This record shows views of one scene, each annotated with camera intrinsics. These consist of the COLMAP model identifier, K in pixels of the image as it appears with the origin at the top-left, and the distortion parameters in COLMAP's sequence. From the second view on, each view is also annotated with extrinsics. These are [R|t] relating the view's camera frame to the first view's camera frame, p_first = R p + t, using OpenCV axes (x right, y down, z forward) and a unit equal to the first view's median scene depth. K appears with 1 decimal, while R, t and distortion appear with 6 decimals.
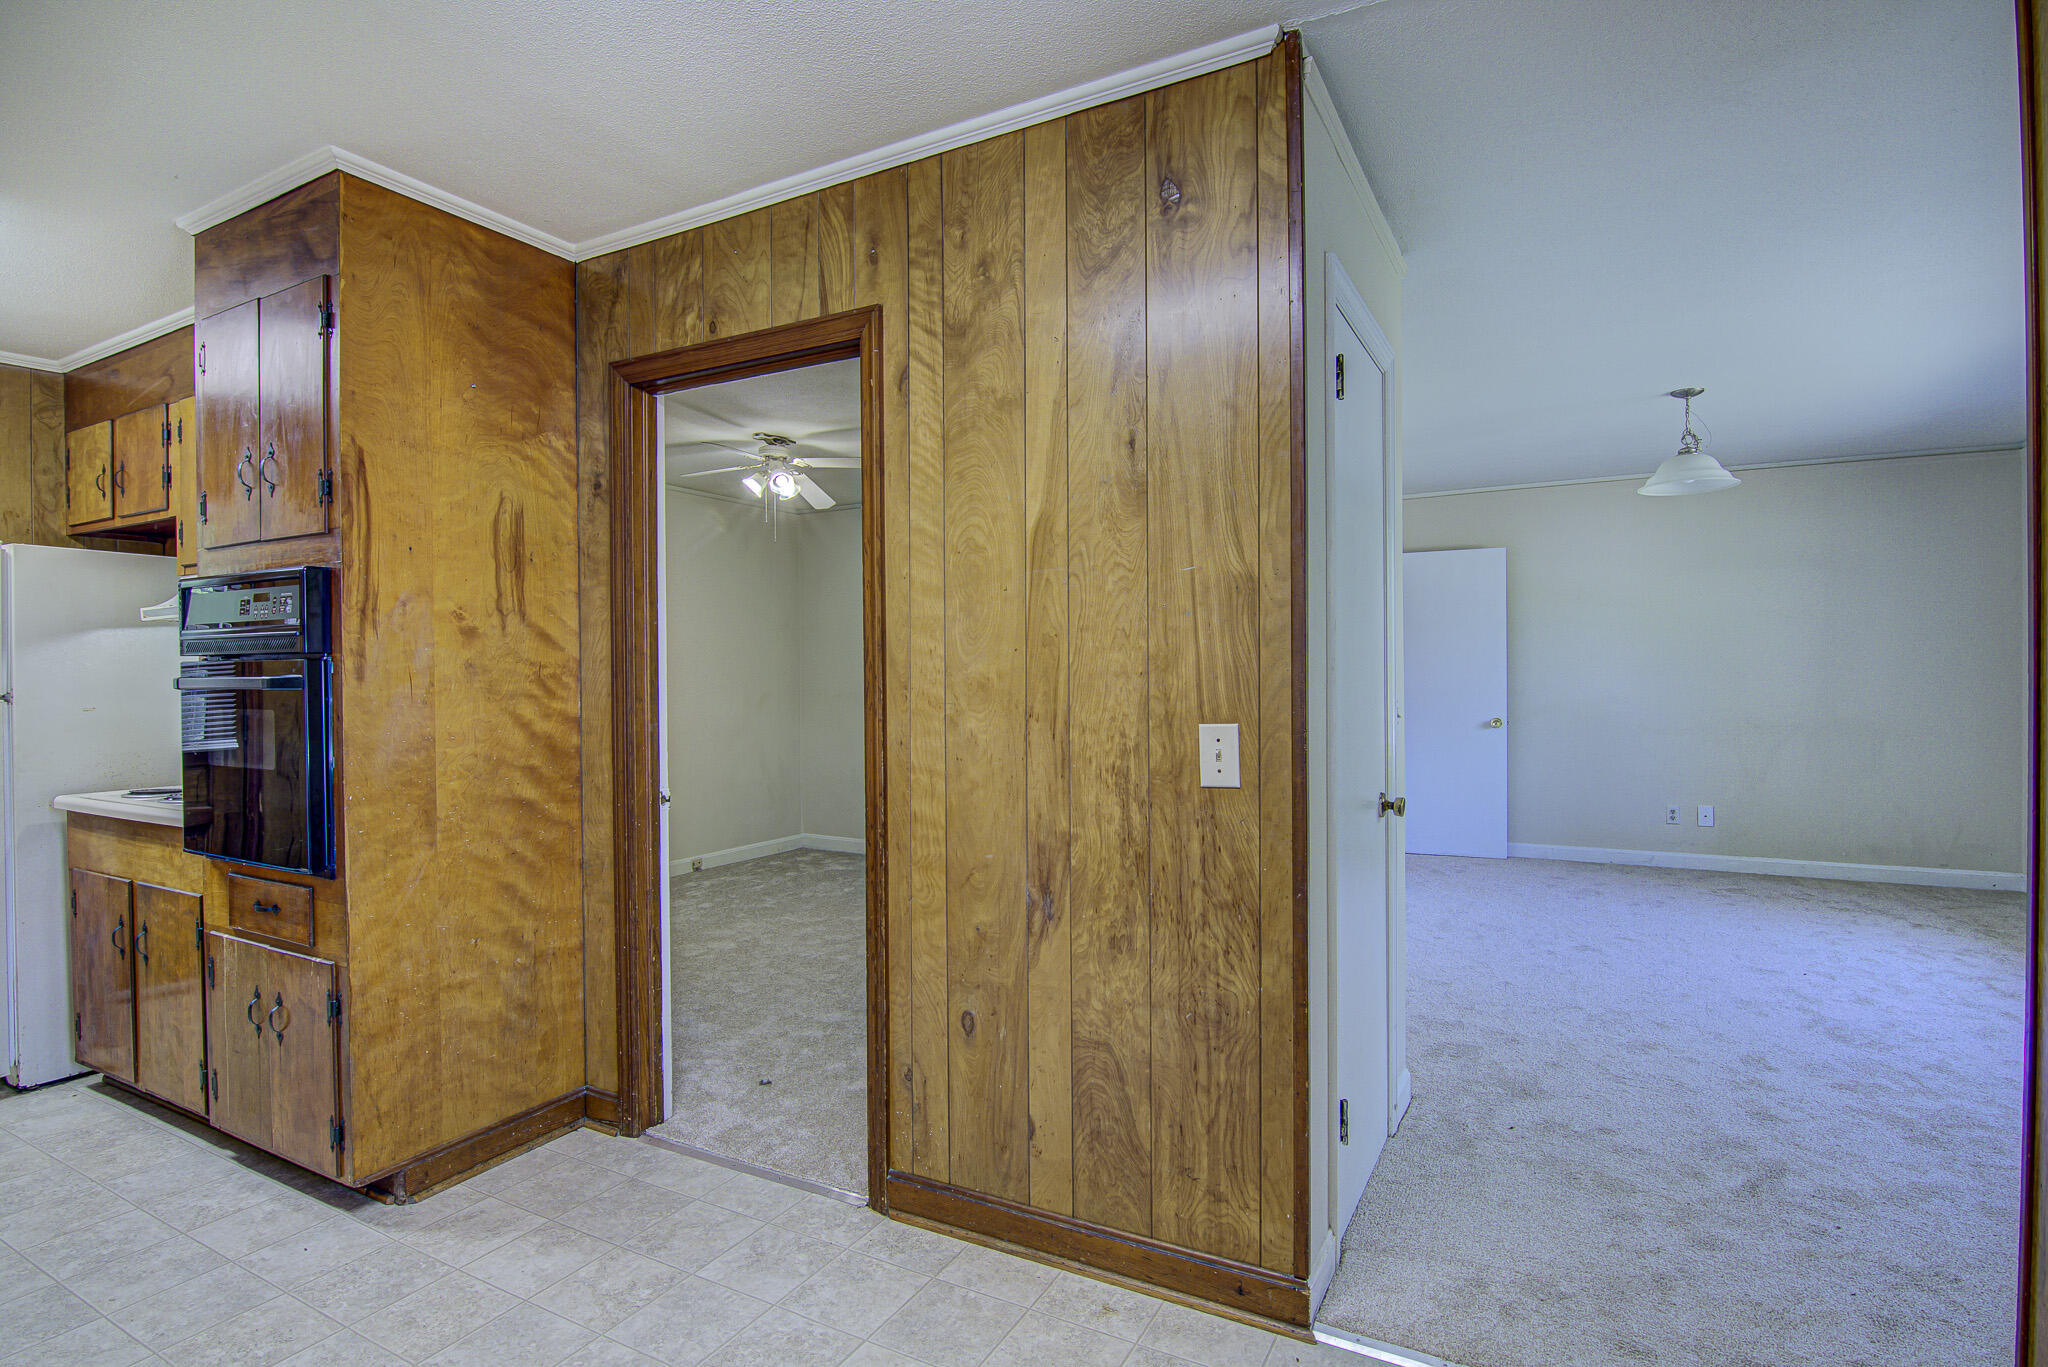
lens RADIAL K [[1024.7, 0, 1026.2], [0, 1024.7, 682.2], [0, 0, 1]] dist [-0.013002, -0.007546]
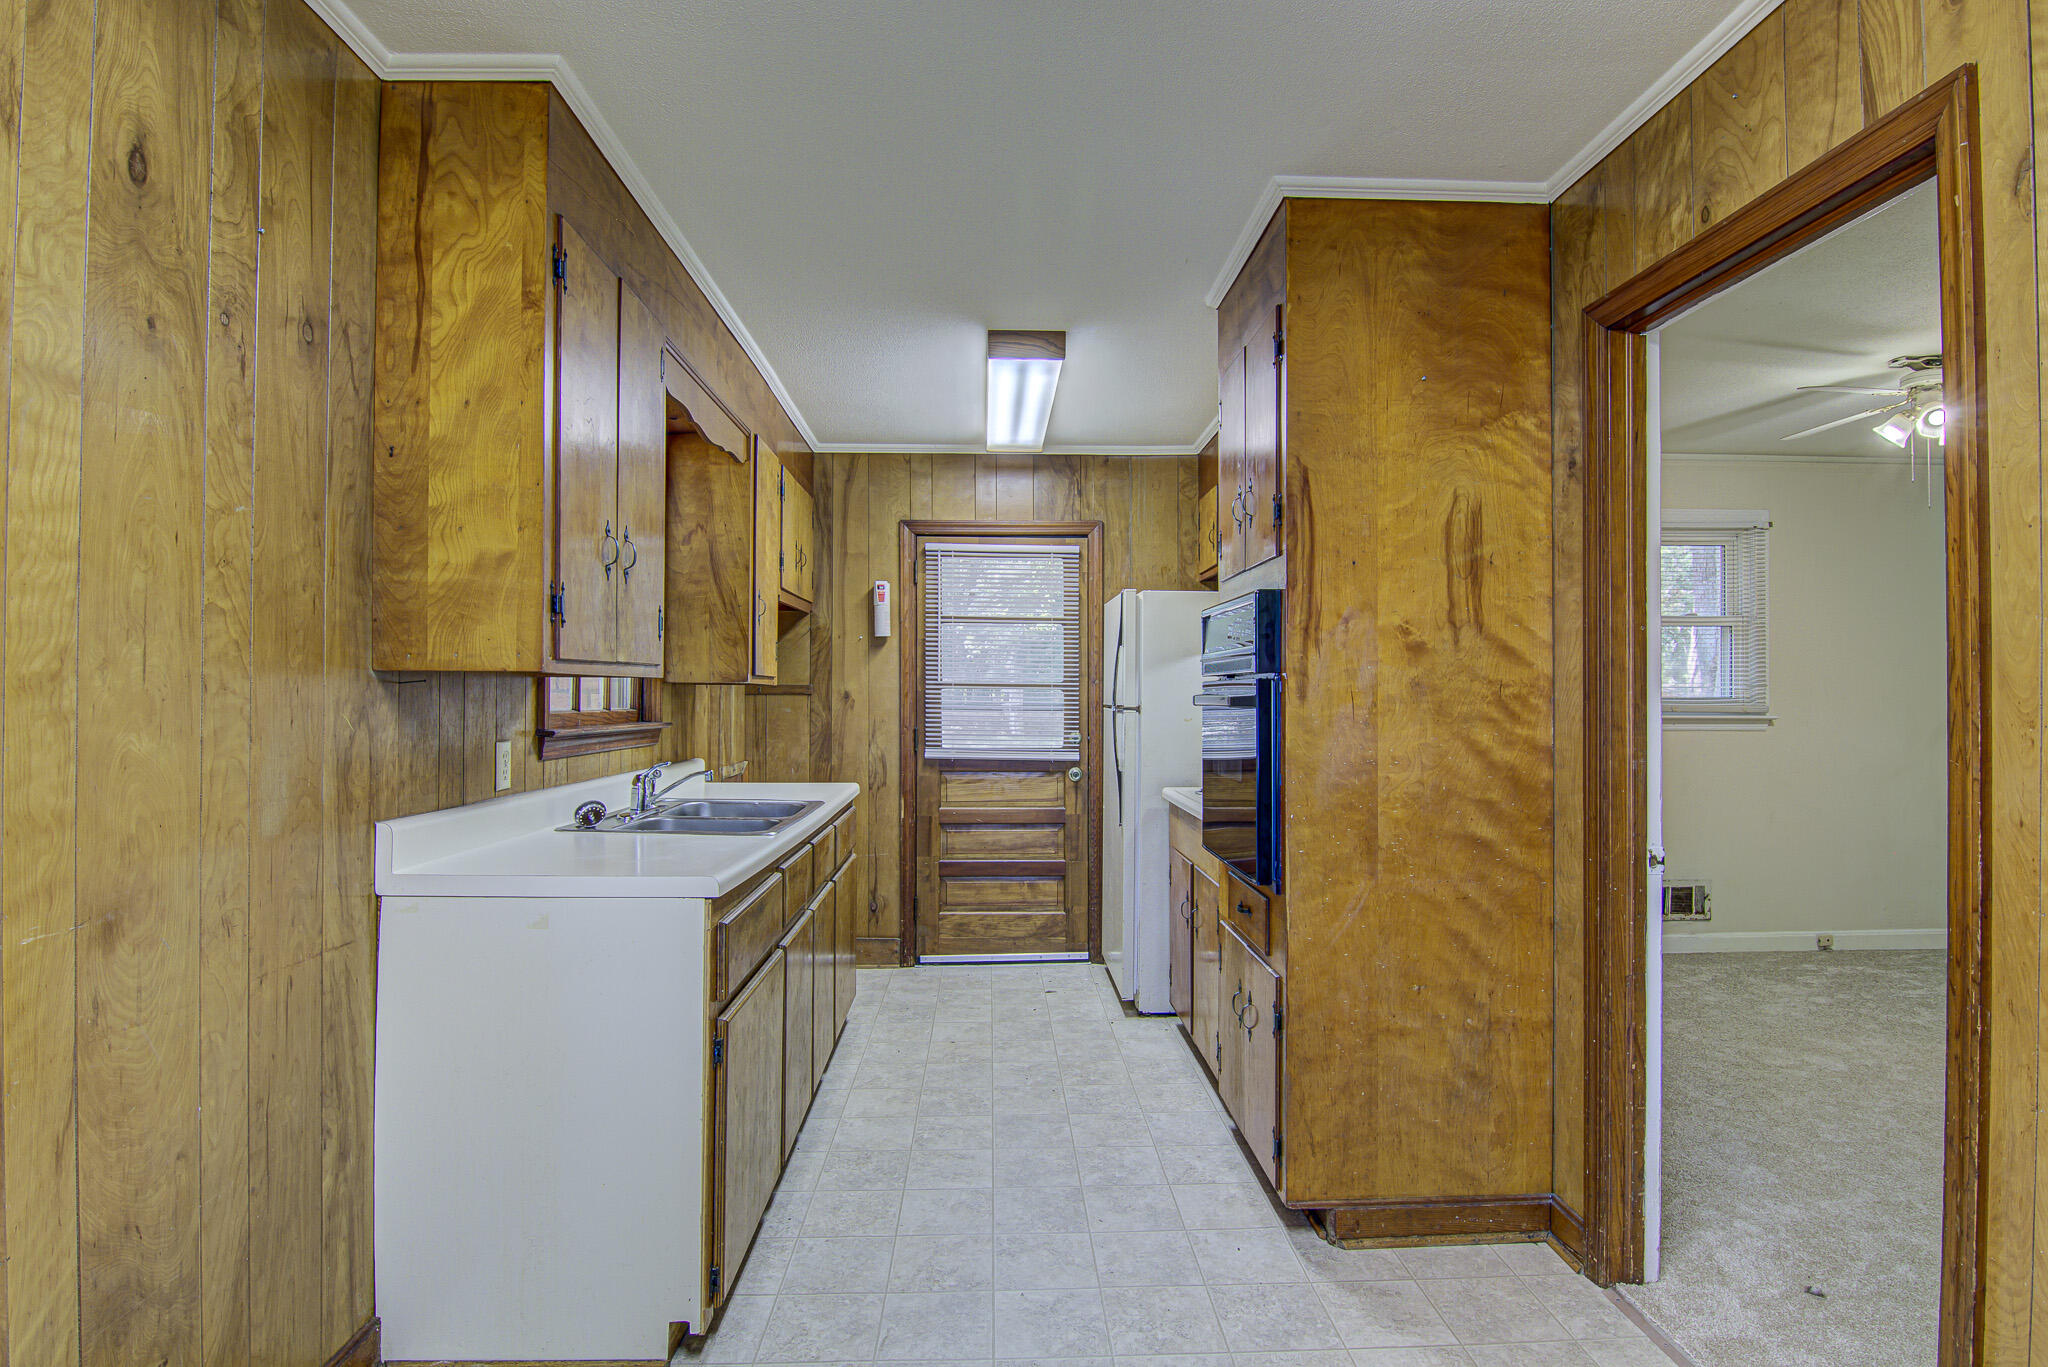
lens RADIAL K [[1024.7, 0, 1022.2], [0, 1024.7, 685.7], [0, 0, 1]] dist [-0.013002, -0.007546]
pose [[0.511291, -0.000183, -0.859408, 0.060190], [-0.012132, 0.999899, -0.007431, -0.004062], [0.859322, 0.014226, 0.511237, 0.226123]]
